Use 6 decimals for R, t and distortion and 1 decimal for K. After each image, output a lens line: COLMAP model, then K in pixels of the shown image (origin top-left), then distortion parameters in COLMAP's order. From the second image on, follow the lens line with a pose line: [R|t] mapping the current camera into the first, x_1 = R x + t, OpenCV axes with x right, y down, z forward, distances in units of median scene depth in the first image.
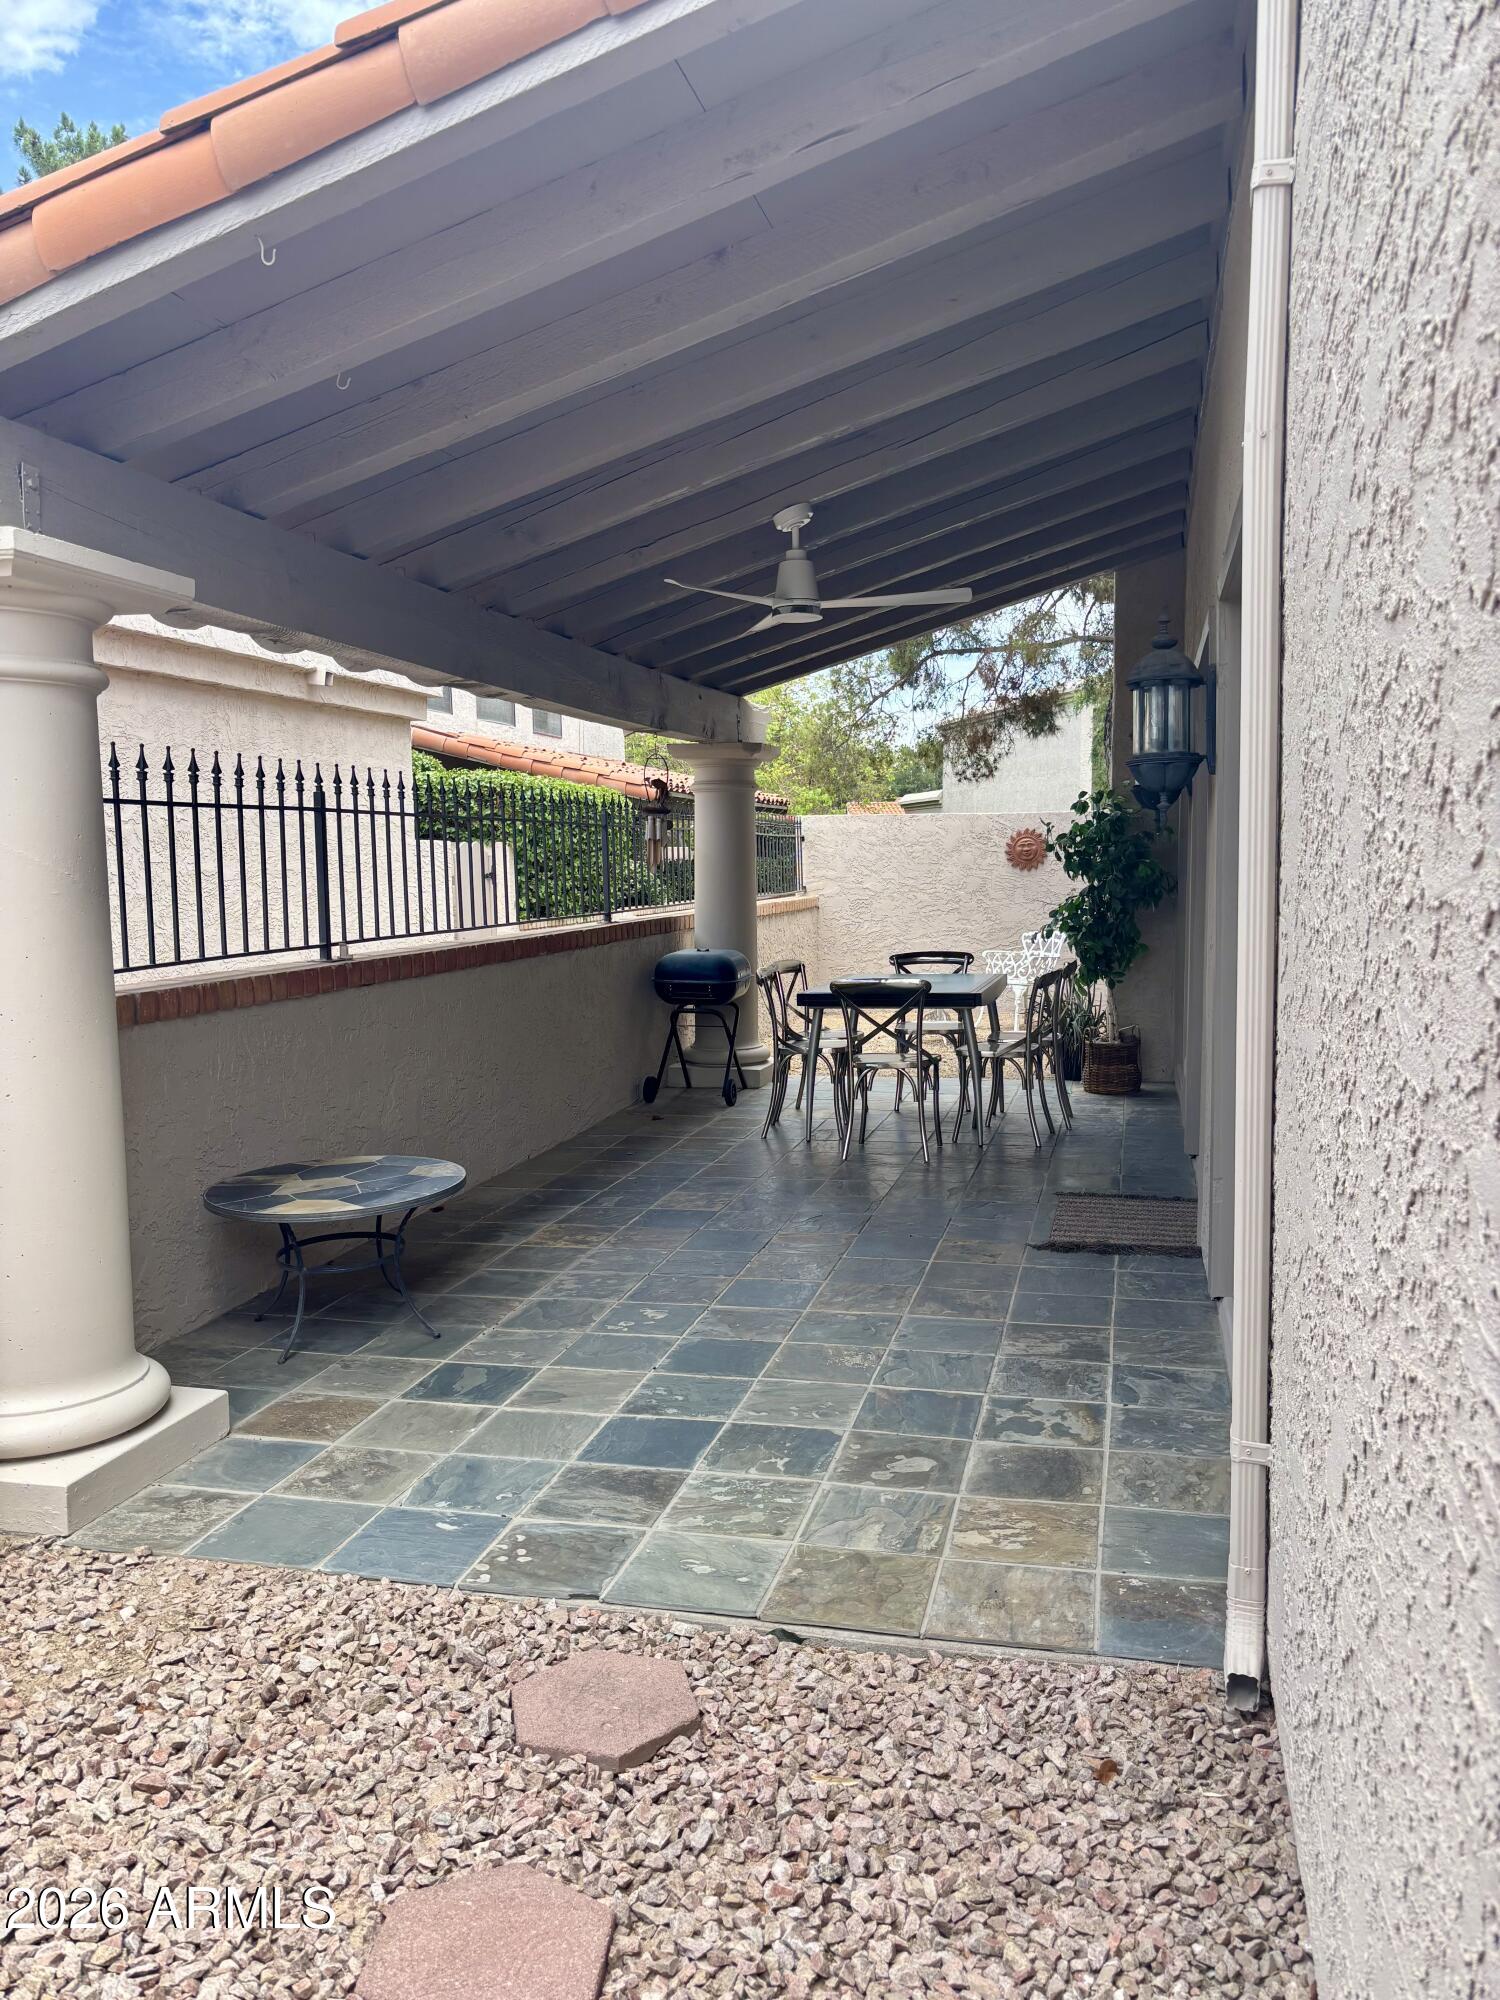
lens RADIAL K [[1509.4, 0, 750.0], [0, 1509.4, 1000.0], [0, 0, 1]] dist [0.070751, -0.090926]
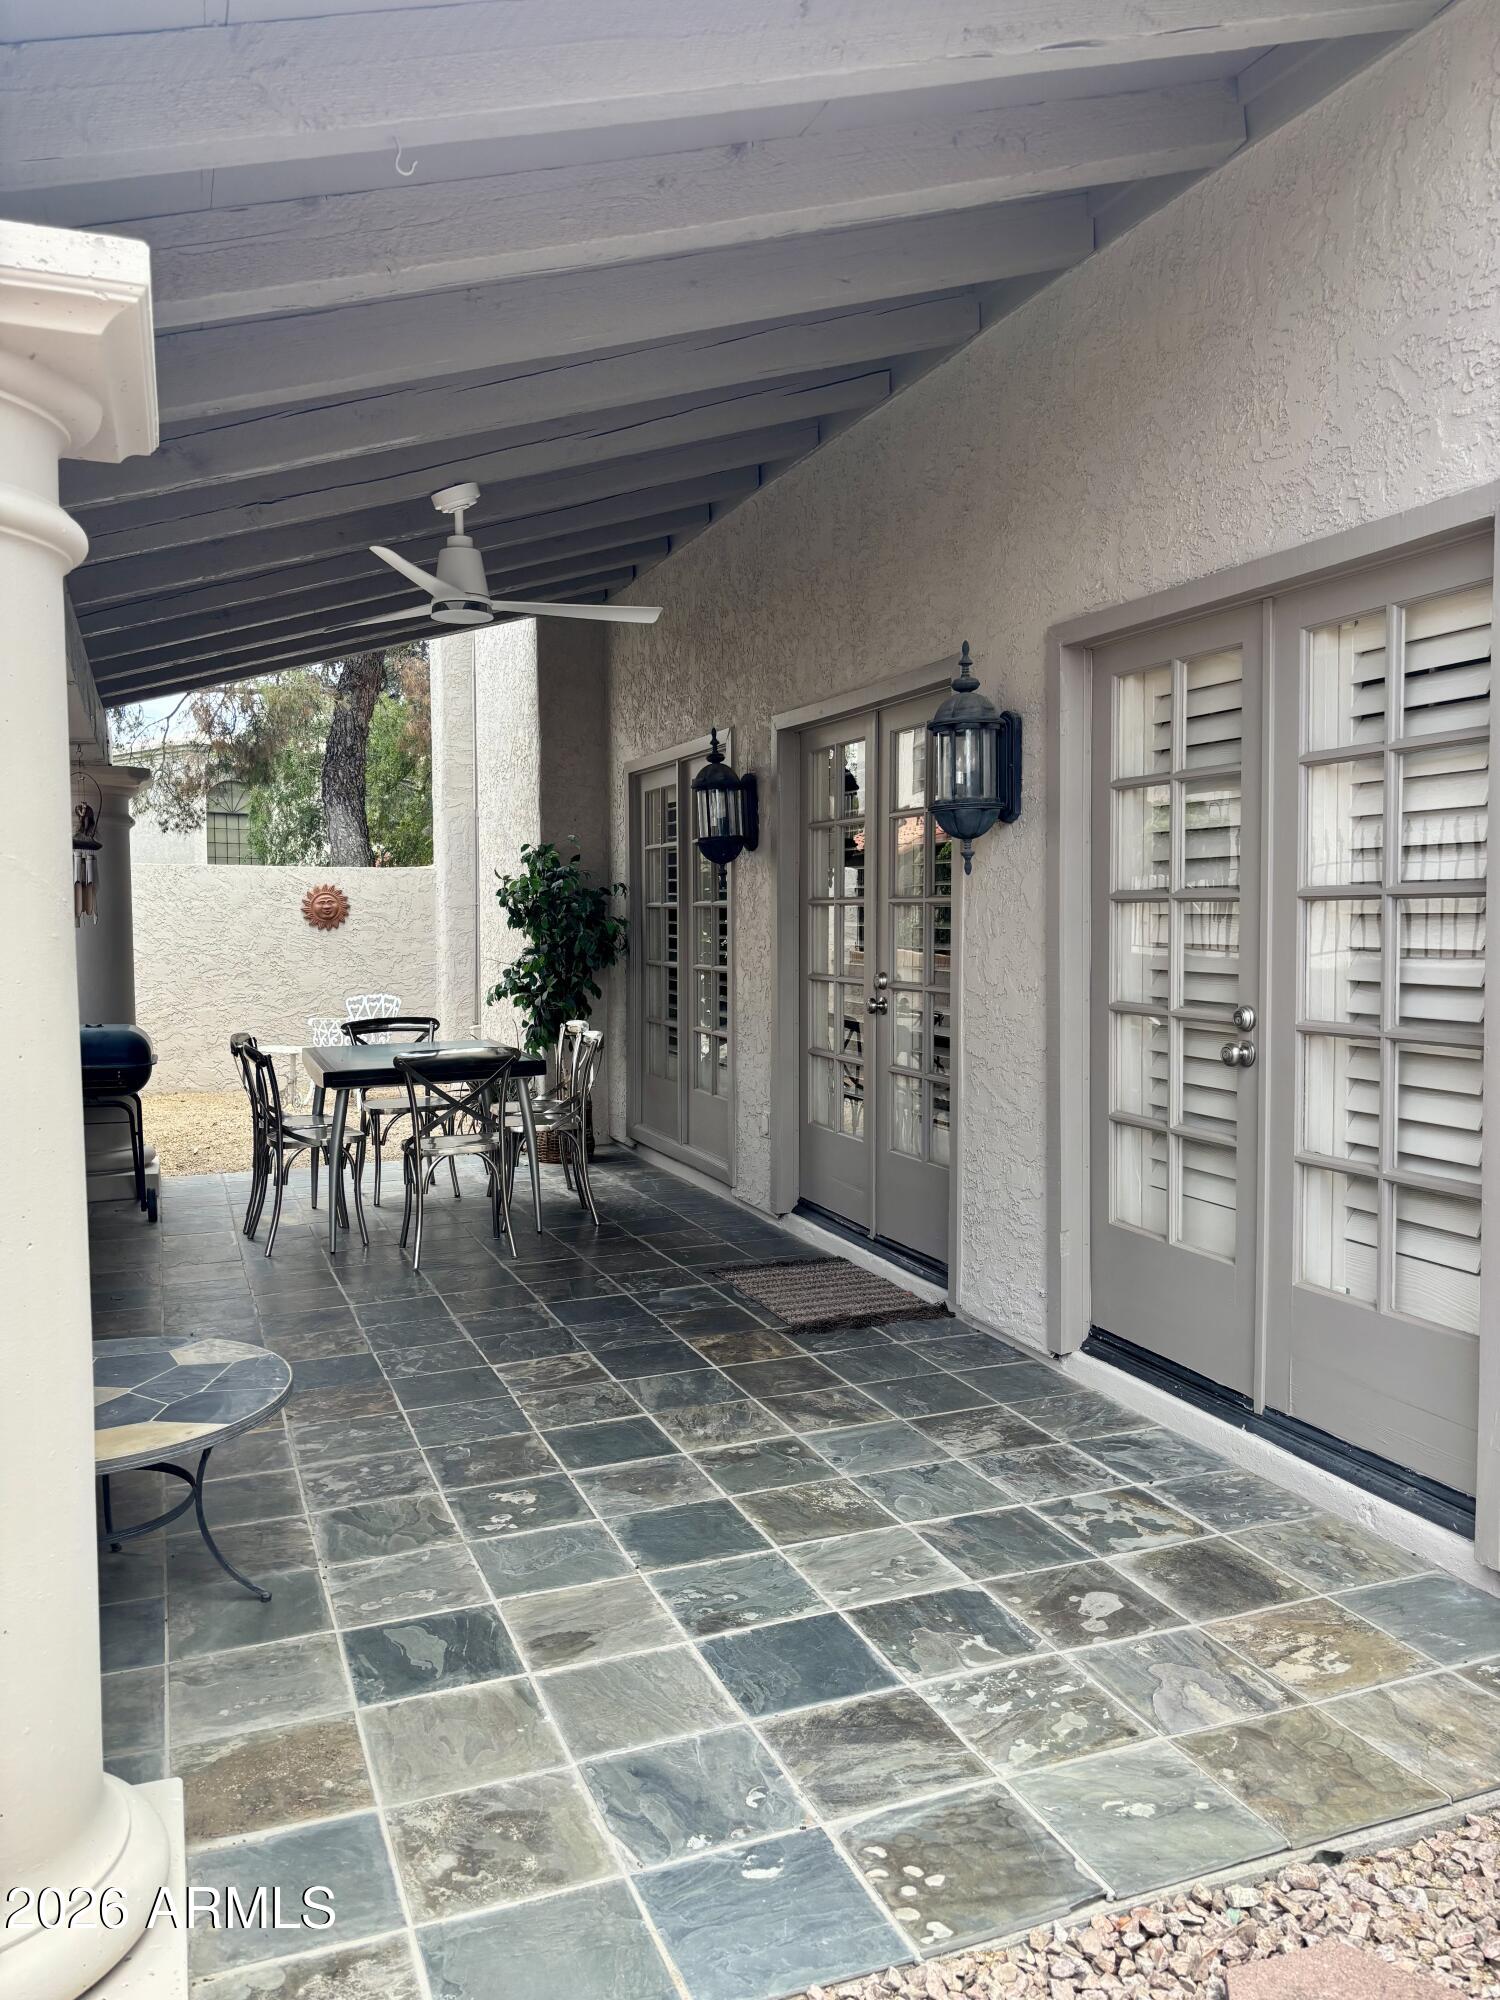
lens RADIAL K [[1517.6, 0, 750.0], [0, 1517.6, 1000.0], [0, 0, 1]] dist [-0.016301, 0.095759]
pose [[0.811221, -0.024007, 0.584247, -0.489613], [0.049179, 0.998418, -0.027259, -0.018449], [-0.582668, 0.050846, 0.811118, 0.361772]]
